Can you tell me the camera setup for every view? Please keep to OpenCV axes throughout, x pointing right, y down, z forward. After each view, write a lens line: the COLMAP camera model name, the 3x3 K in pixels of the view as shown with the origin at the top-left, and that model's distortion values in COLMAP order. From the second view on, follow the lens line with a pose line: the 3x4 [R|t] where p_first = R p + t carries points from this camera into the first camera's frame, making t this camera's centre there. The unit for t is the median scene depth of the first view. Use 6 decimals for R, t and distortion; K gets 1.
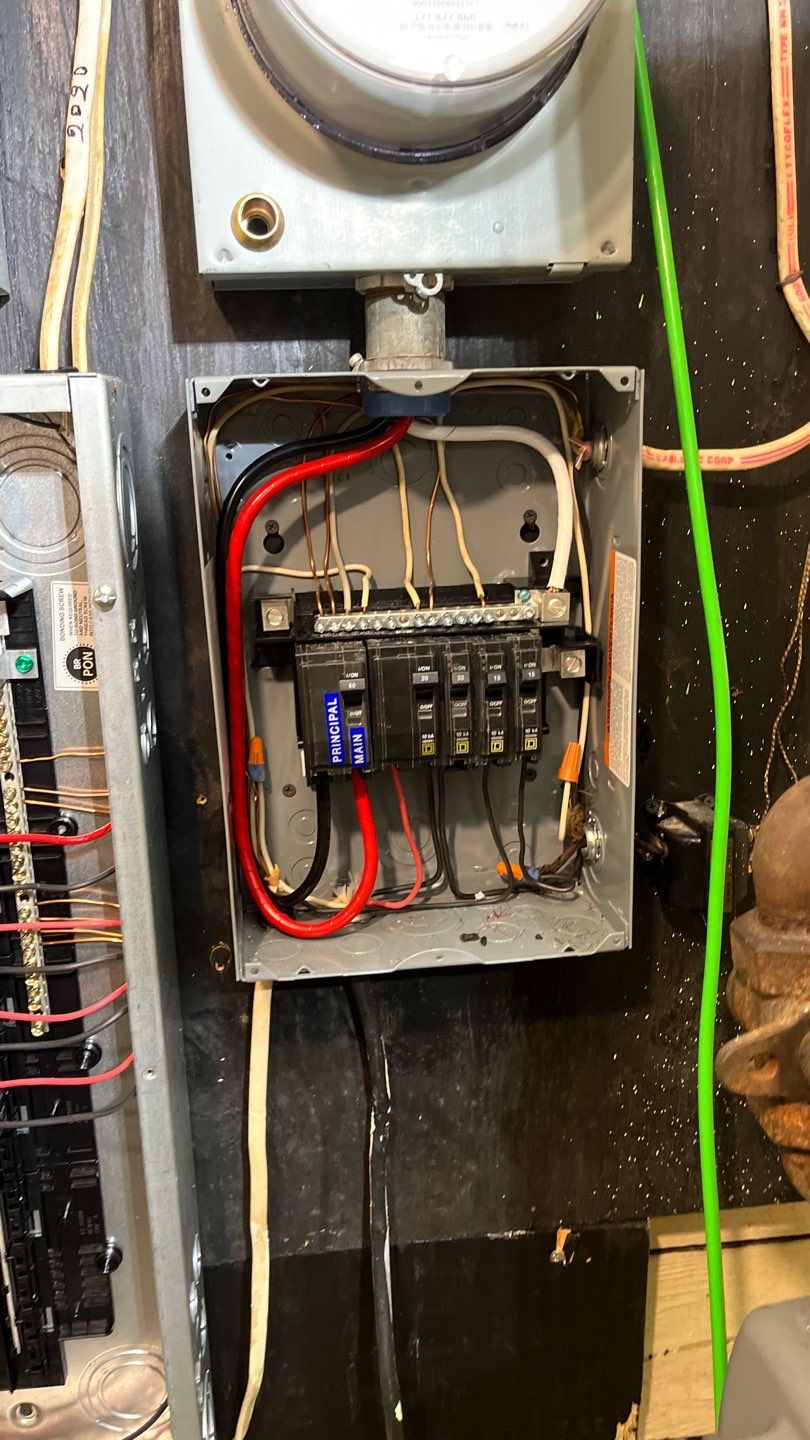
lens RADIAL K [[1096.1, 0, 406.5], [0, 1096.1, 727.3], [0, 0, 1]] dist [0.055455, -0.076352]
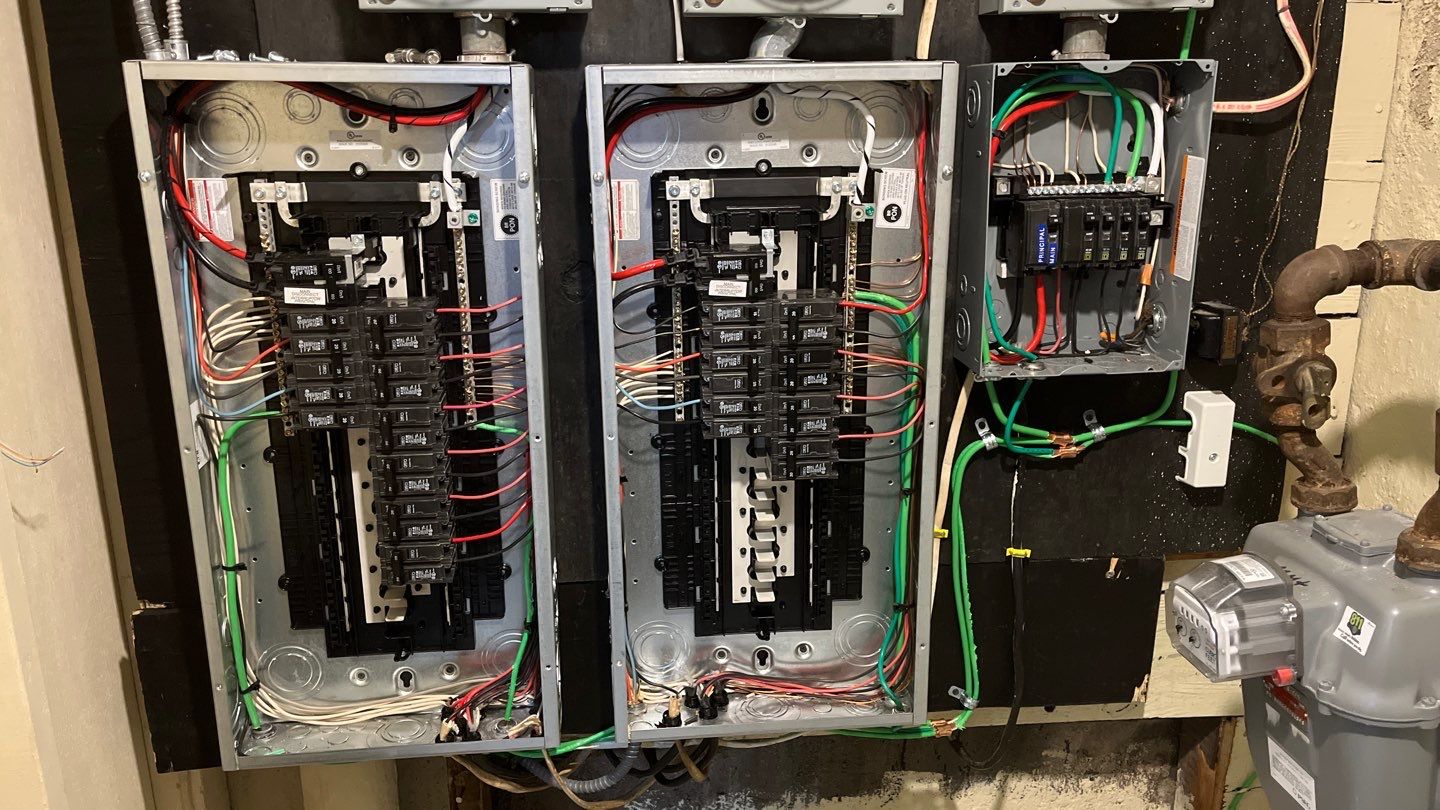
lens RADIAL K [[1096.1, 0, 729.0], [0, 1096.1, 412.7], [0, 0, 1]] dist [0.055455, -0.076352]
pose [[0.999279, 0.024216, -0.029235, -0.513539], [-0.023302, 0.999241, 0.031207, 0.233179], [0.029968, -0.030503, 0.999085, -0.904338]]
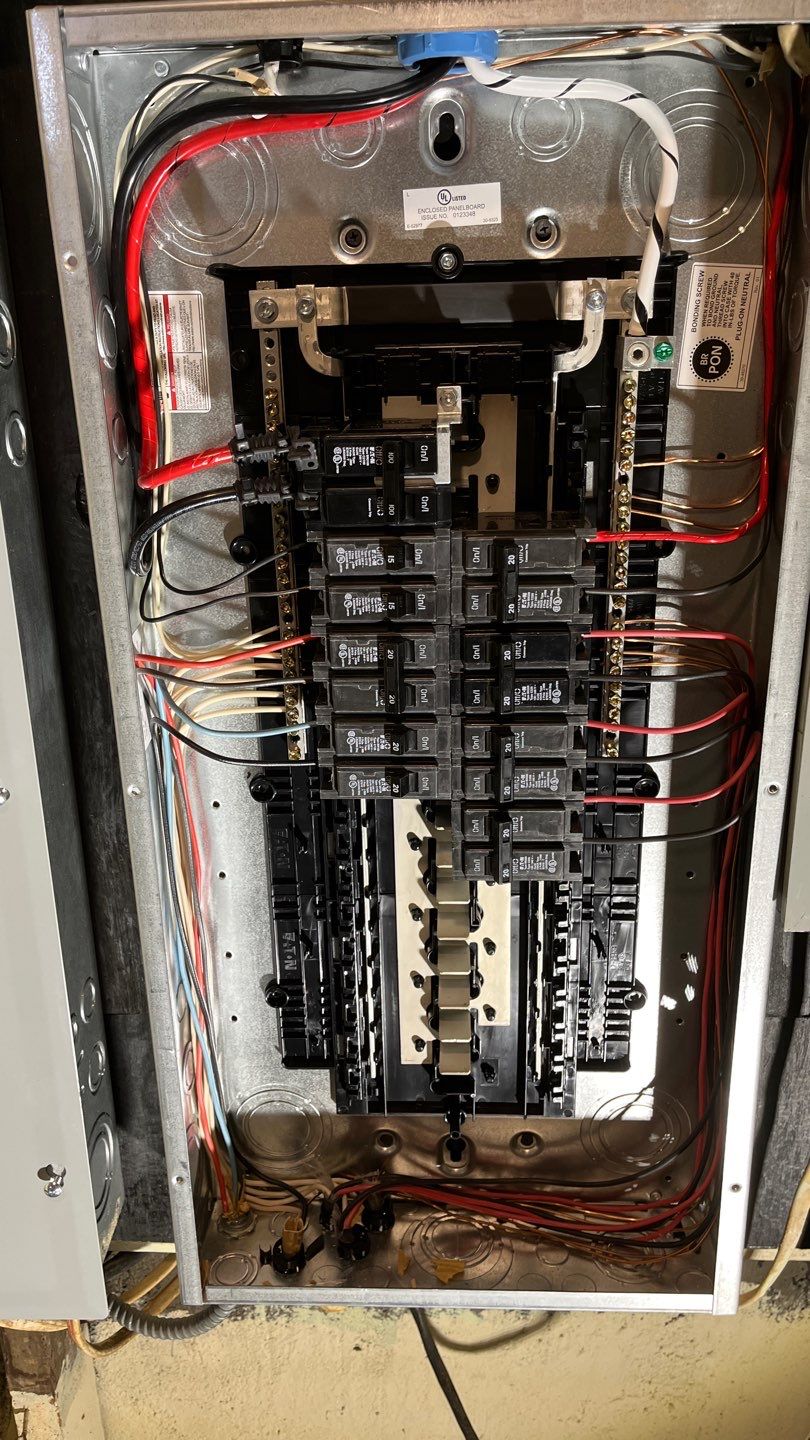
lens RADIAL K [[1096.1, 0, 408.9], [0, 1096.1, 723.9], [0, 0, 1]] dist [0.055455, -0.076352]
pose [[0.986087, 0.059372, -0.155265, -0.386065], [-0.045141, 0.994583, 0.093634, 0.175818], [0.159983, -0.085322, 0.983425, 0.010770]]
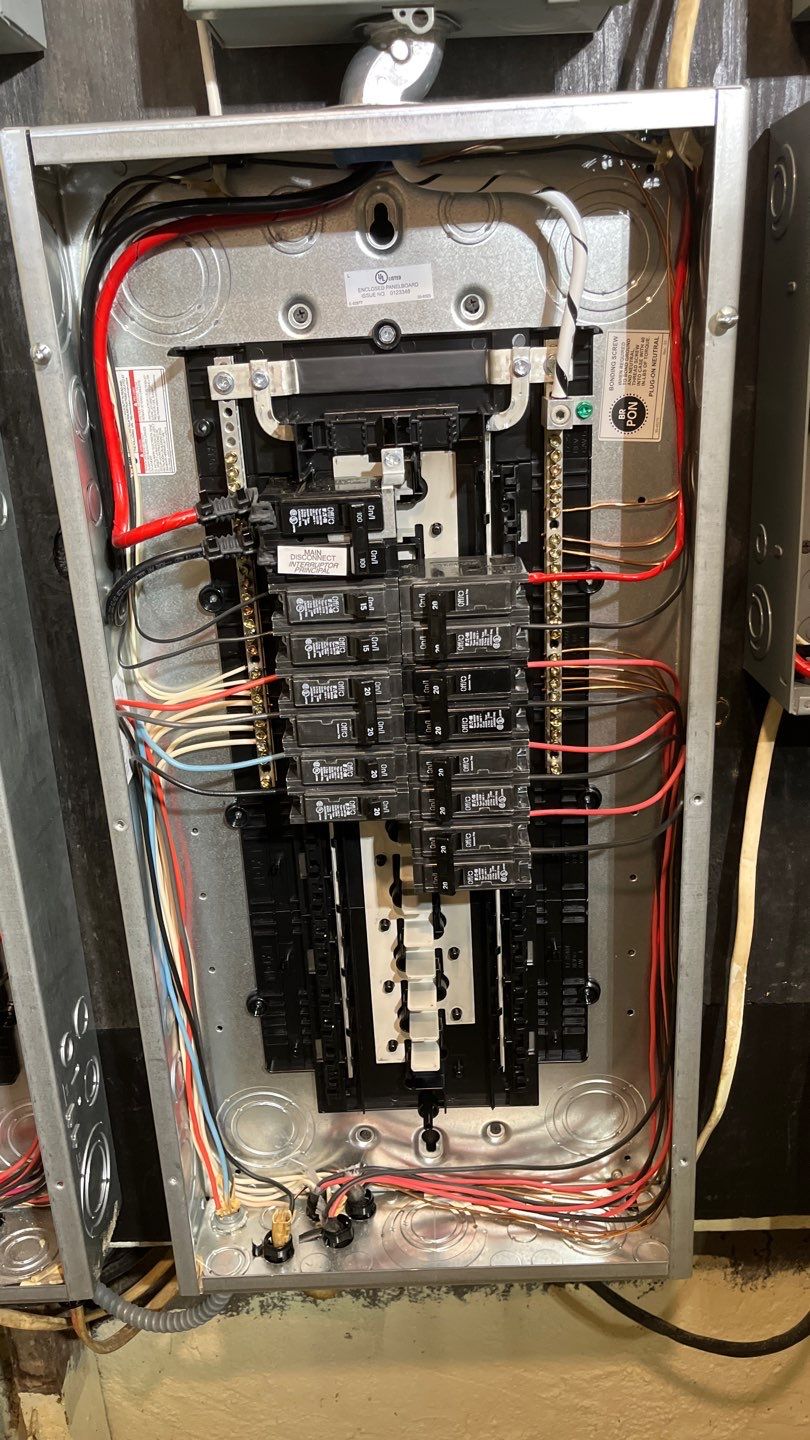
lens RADIAL K [[1096.1, 0, 413.5], [0, 1096.1, 718.4], [0, 0, 1]] dist [0.055455, -0.076352]
pose [[0.991135, 0.021109, -0.131171, -0.354737], [-0.009794, 0.996220, 0.086318, 0.141962], [0.132497, -0.084268, 0.987595, -0.077569]]
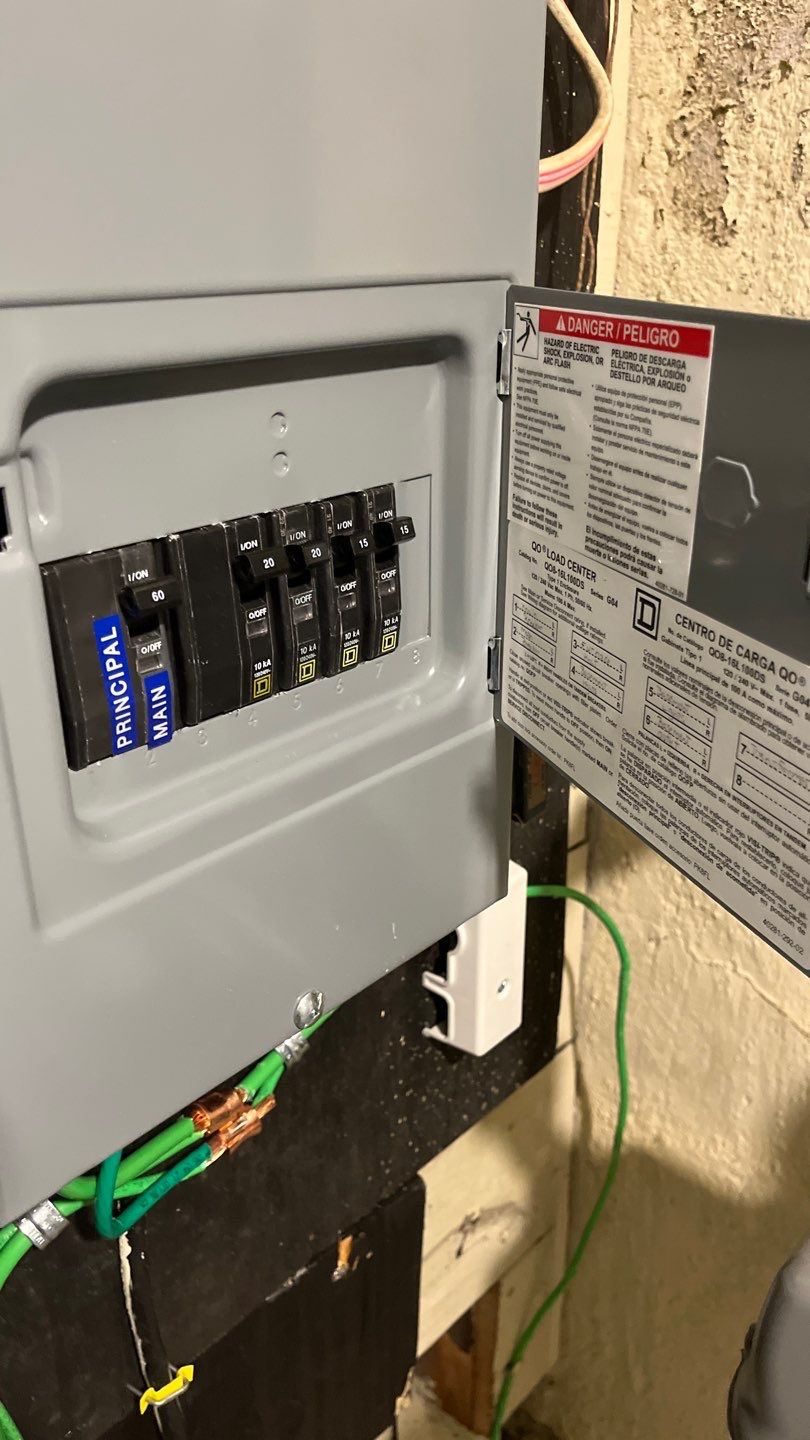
lens RADIAL K [[1096.1, 0, 405.8], [0, 1096.1, 723.4], [0, 0, 1]] dist [0.055455, -0.076352]
pose [[0.772737, -0.236990, 0.588823, -0.246587], [0.148946, 0.969482, 0.194730, -0.056531], [-0.617002, -0.062772, 0.784454, 0.475445]]
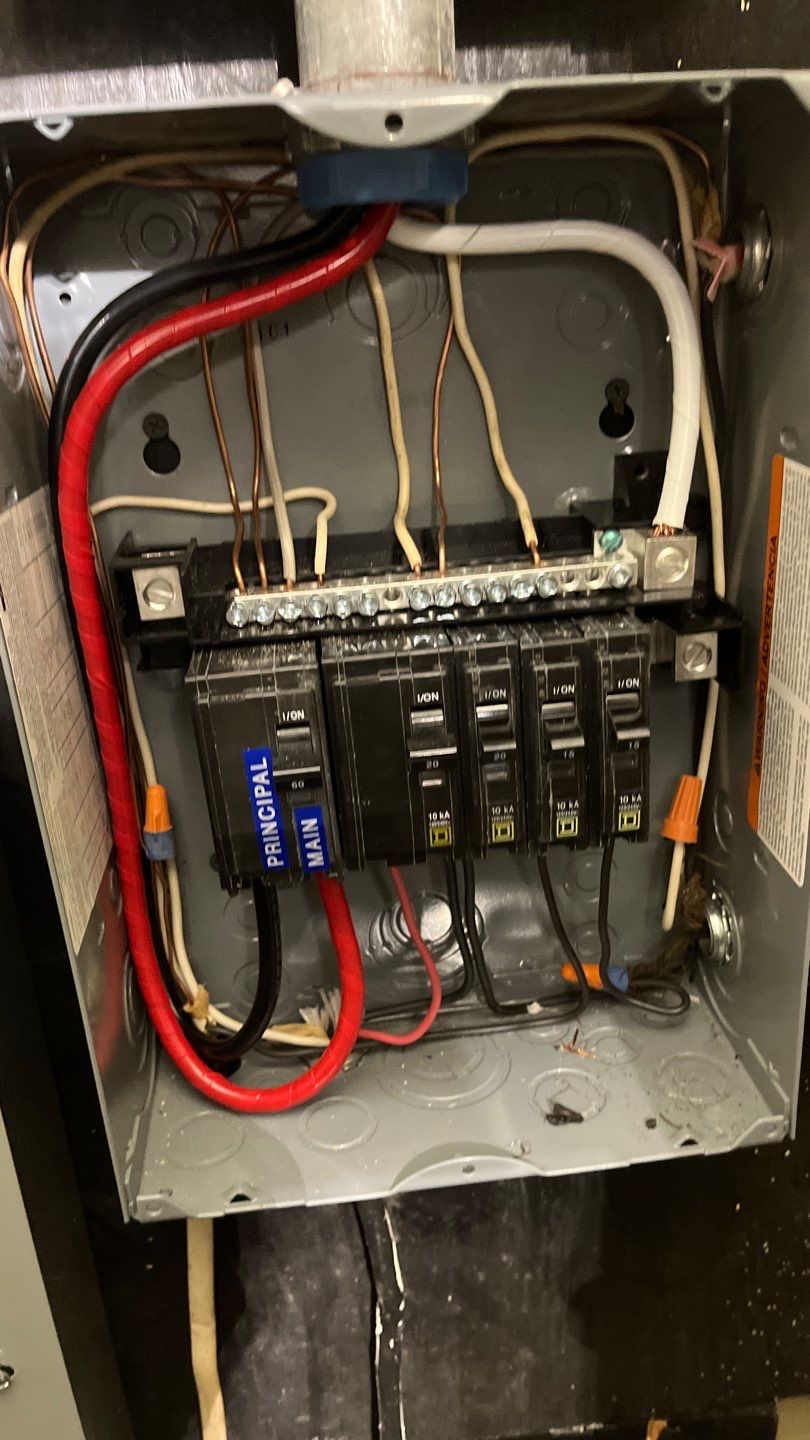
lens RADIAL K [[1096.1, 0, 415.4], [0, 1096.1, 716.1], [0, 0, 1]] dist [0.055455, -0.076352]
pose [[0.999308, -0.022859, -0.029356, 0.023281], [0.026163, 0.992714, 0.117622, -0.098968], [0.026453, -0.118308, 0.992624, 0.432104]]
